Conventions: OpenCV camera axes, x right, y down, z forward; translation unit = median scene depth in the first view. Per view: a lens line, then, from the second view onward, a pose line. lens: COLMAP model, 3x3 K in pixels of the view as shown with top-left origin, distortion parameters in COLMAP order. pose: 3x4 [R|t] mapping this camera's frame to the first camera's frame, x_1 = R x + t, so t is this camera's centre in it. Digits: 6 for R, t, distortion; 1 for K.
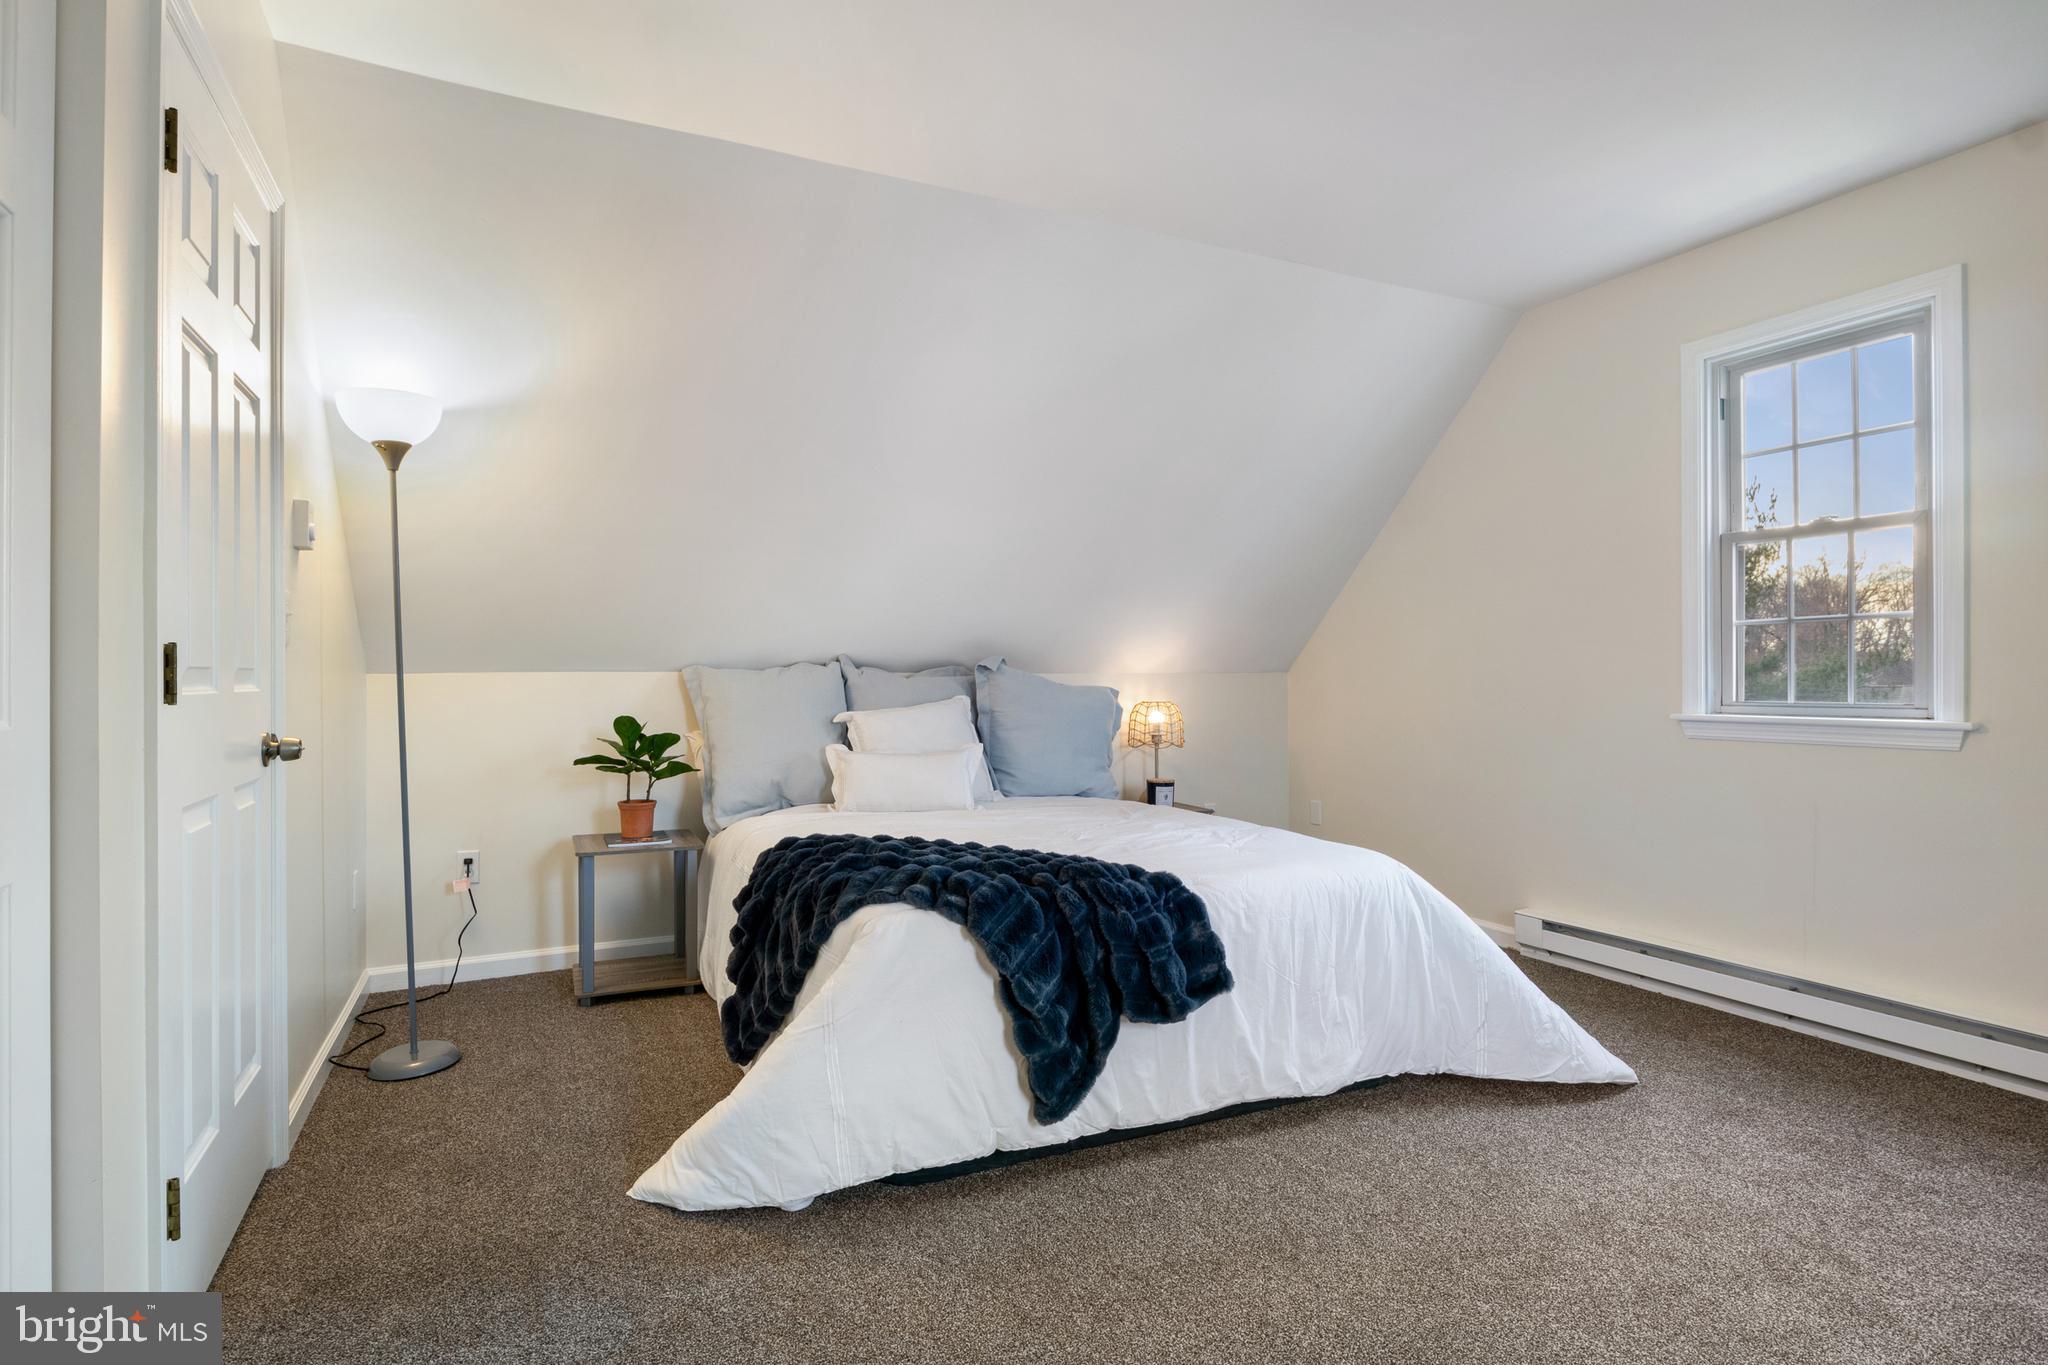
lens RADIAL K [[1044.2, 0, 1026.7], [0, 1044.2, 673.7], [0, 0, 1]] dist [-0.000480, -0.001308]
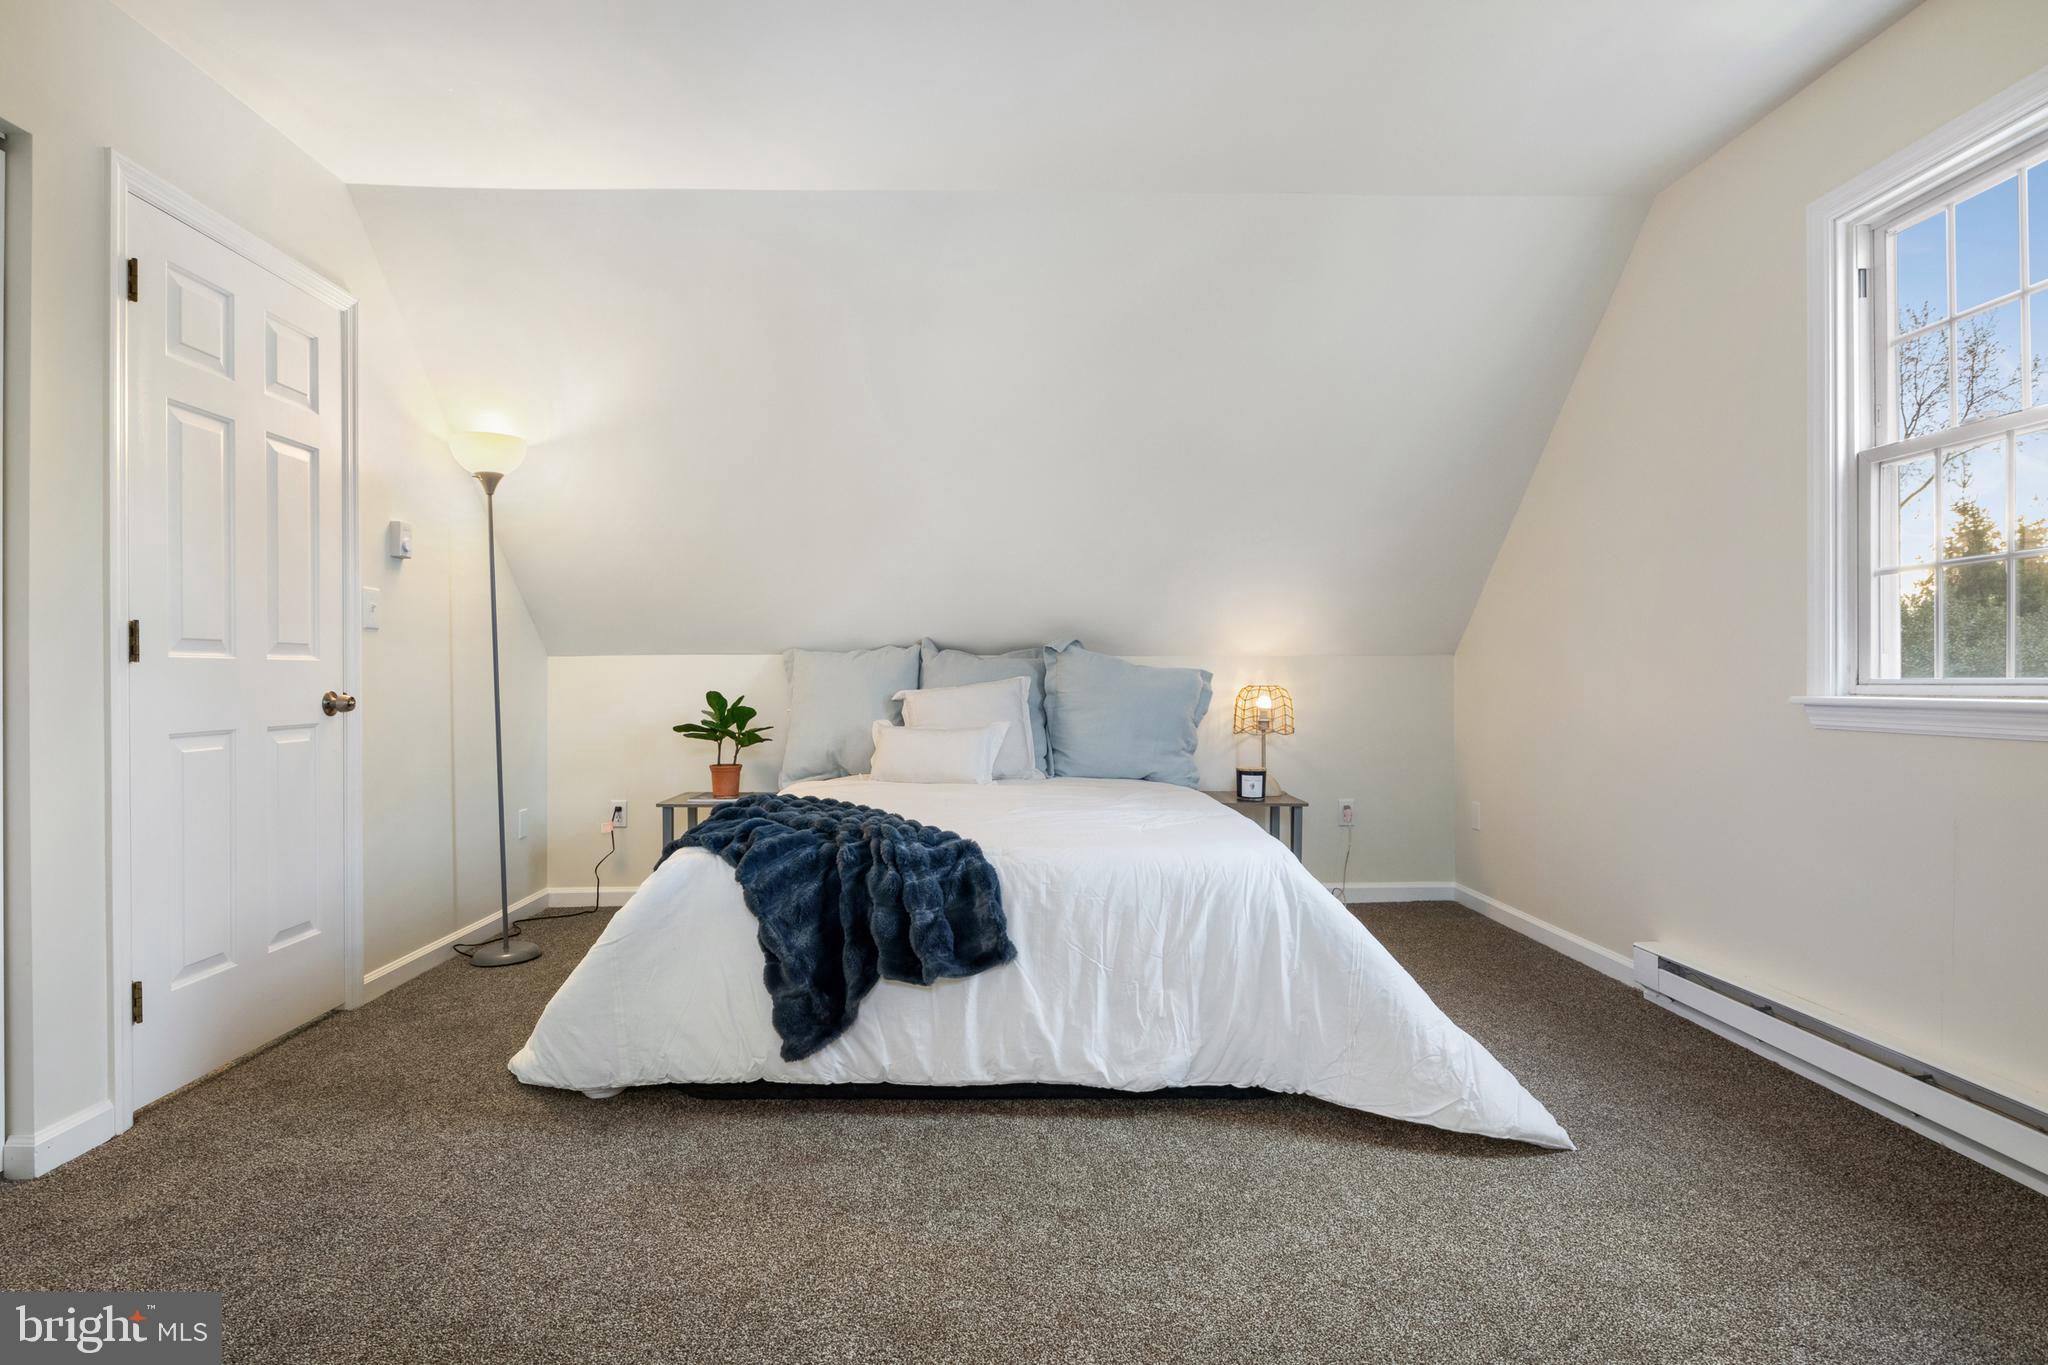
lens RADIAL K [[1044.2, 0, 1017.2], [0, 1044.2, 680.1], [0, 0, 1]] dist [-0.000480, -0.001308]
pose [[0.909116, 0.001321, -0.416541, 0.522721], [0.001127, 0.999984, 0.005631, 0.027297], [0.416541, -0.005588, 0.909100, 0.097473]]
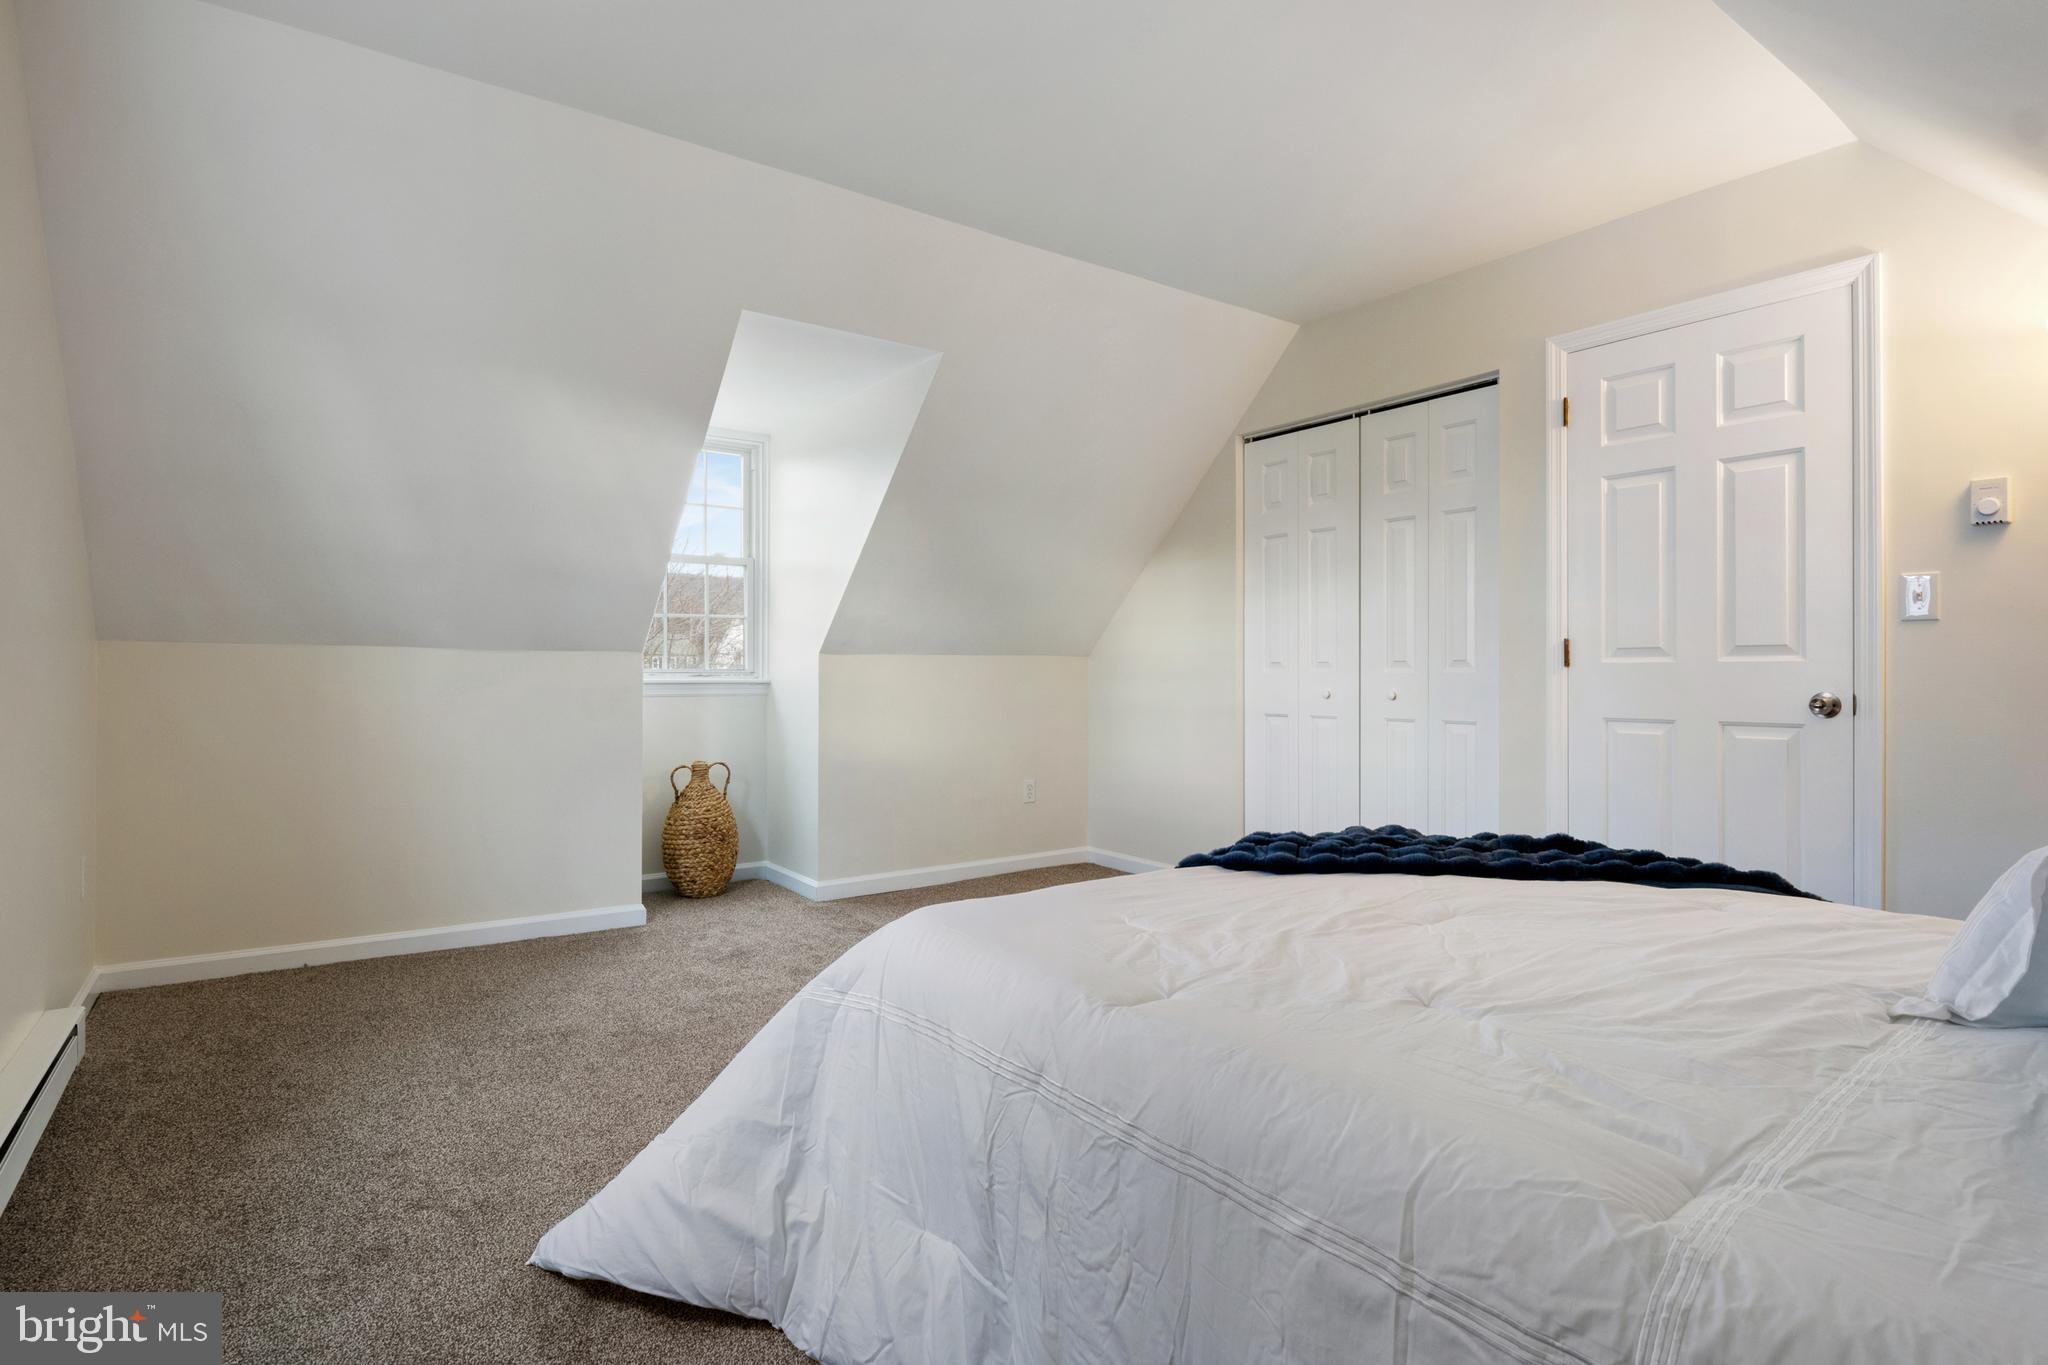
lens RADIAL K [[1044.2, 0, 1023.9], [0, 1044.2, 676.5], [0, 0, 1]] dist [-0.000480, -0.001308]
pose [[-0.984982, -0.001086, -0.172651, 0.388661], [-0.001891, 0.999988, 0.004497, 0.024682], [0.172644, 0.004756, -0.984973, 1.661354]]
